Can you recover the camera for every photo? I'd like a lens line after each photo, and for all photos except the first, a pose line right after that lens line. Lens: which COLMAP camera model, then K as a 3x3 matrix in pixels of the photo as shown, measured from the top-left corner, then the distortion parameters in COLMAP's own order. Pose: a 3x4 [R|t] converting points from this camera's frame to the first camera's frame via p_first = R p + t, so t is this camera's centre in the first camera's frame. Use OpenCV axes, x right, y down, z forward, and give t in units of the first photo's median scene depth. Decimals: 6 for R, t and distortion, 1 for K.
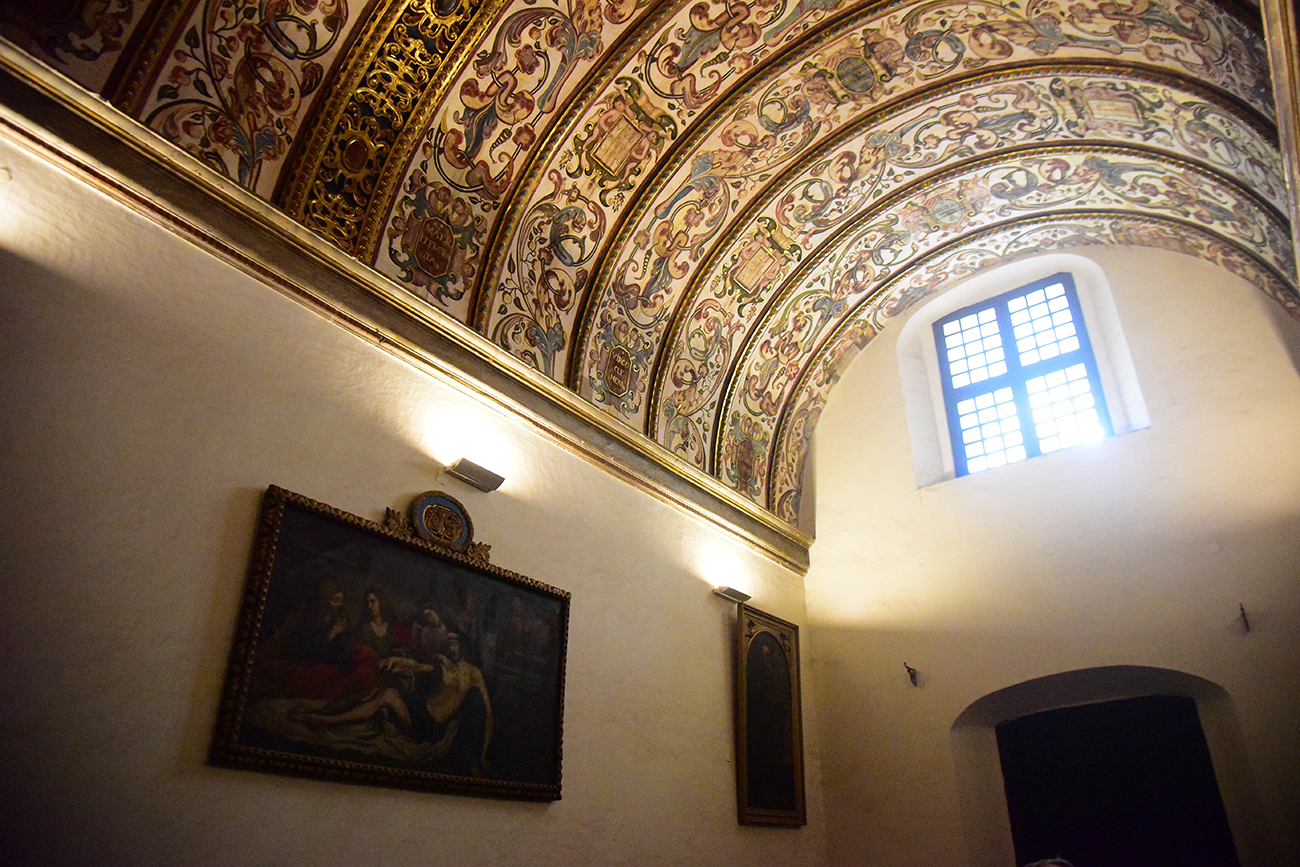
lens RADIAL K [[895.5, 0, 664.3], [0, 895.5, 423.5], [0, 0, 1]] dist [-0.116616, 0.066999]
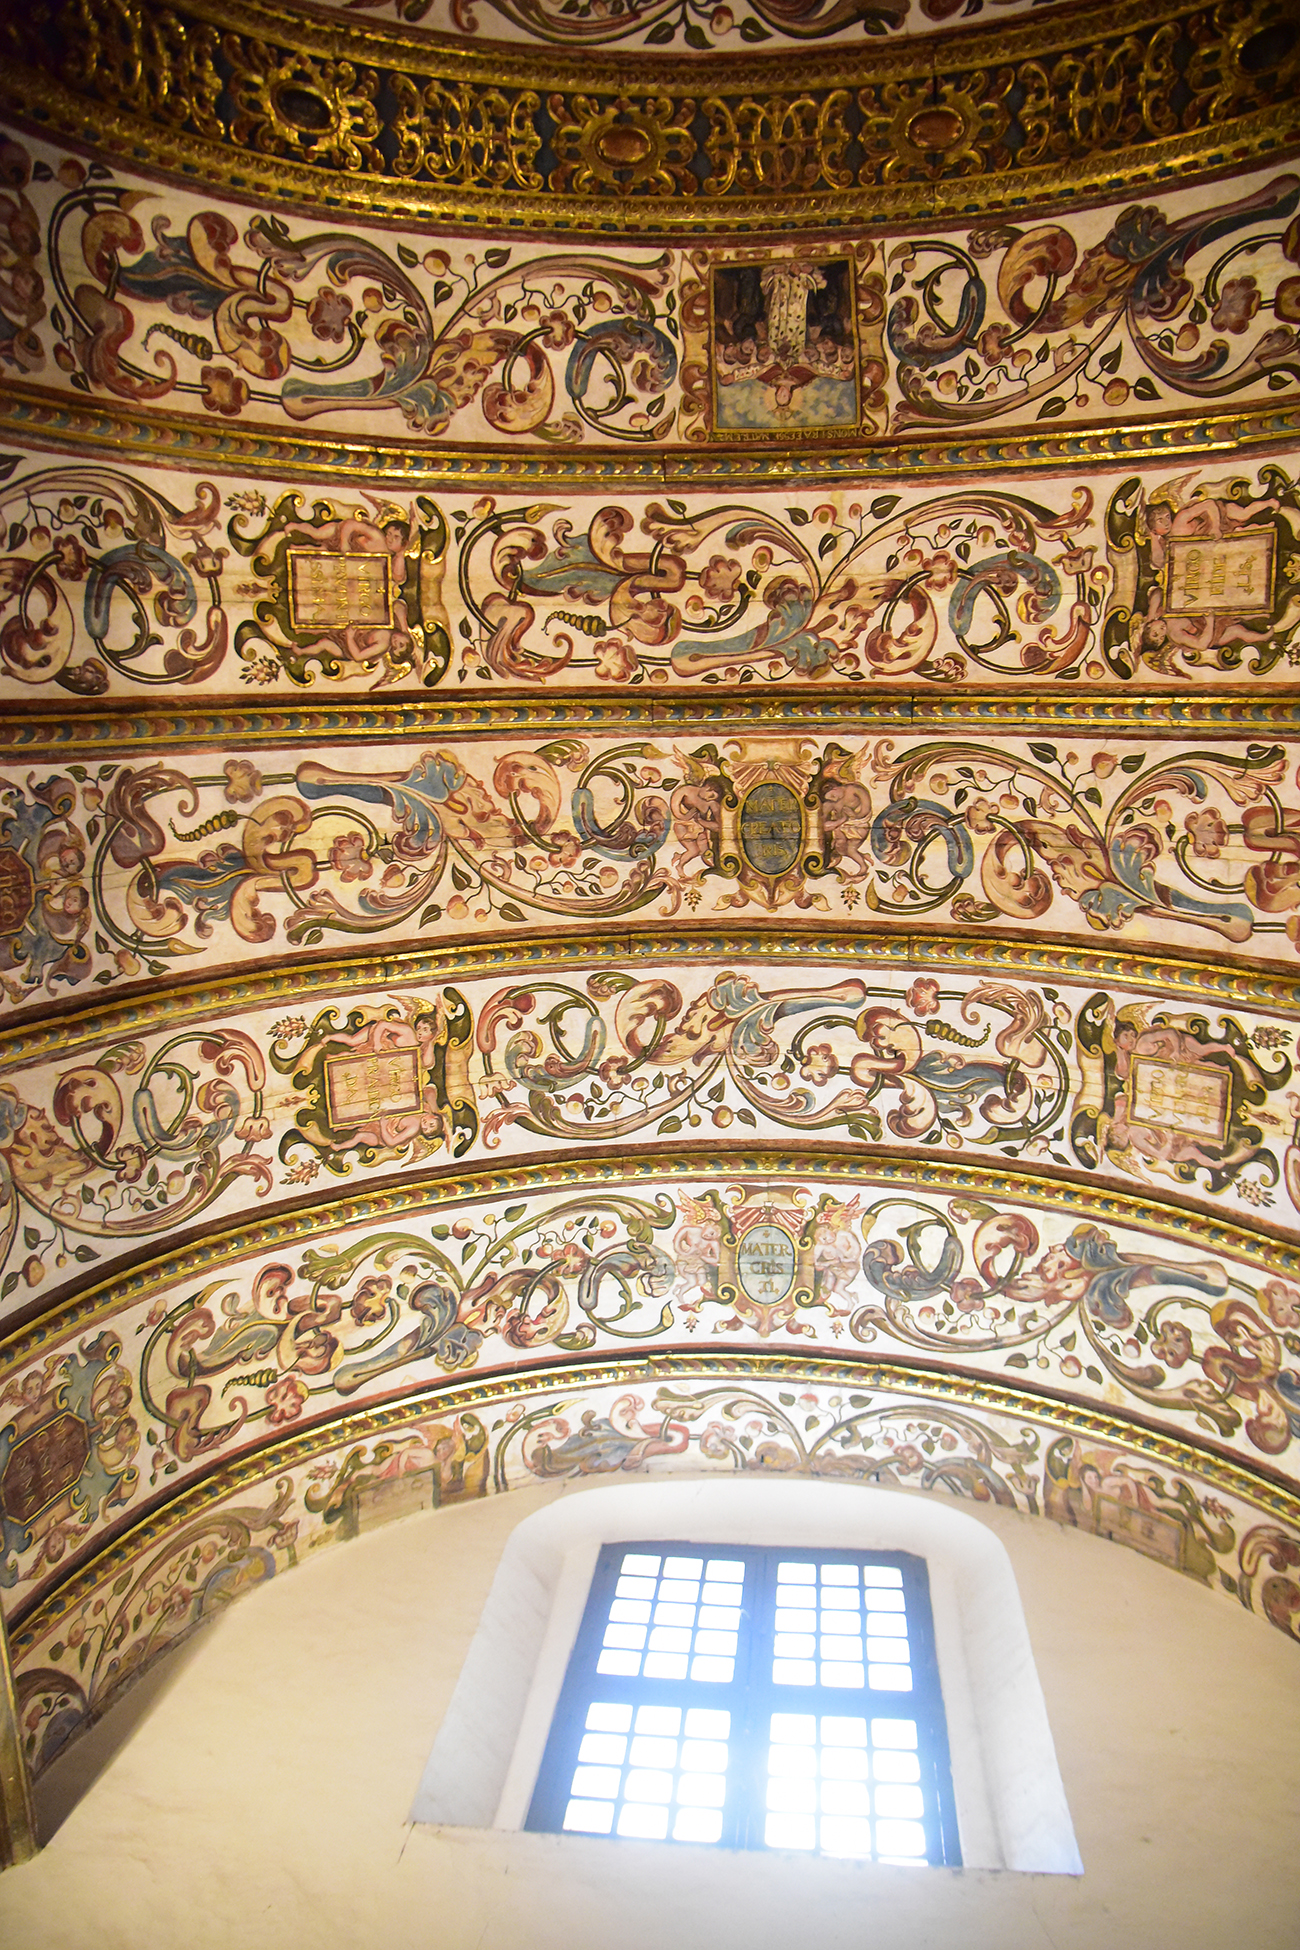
lens RADIAL K [[1343.3, 0, 677.2], [0, 1343.3, 975.0], [0, 0, 1]] dist [-0.116616, 0.066999]
pose [[0.802687, 0.595309, 0.036076, 0.187142], [-0.373964, 0.549512, -0.747119, 0.266012], [-0.464591, 0.586212, 0.663710, 0.514450]]
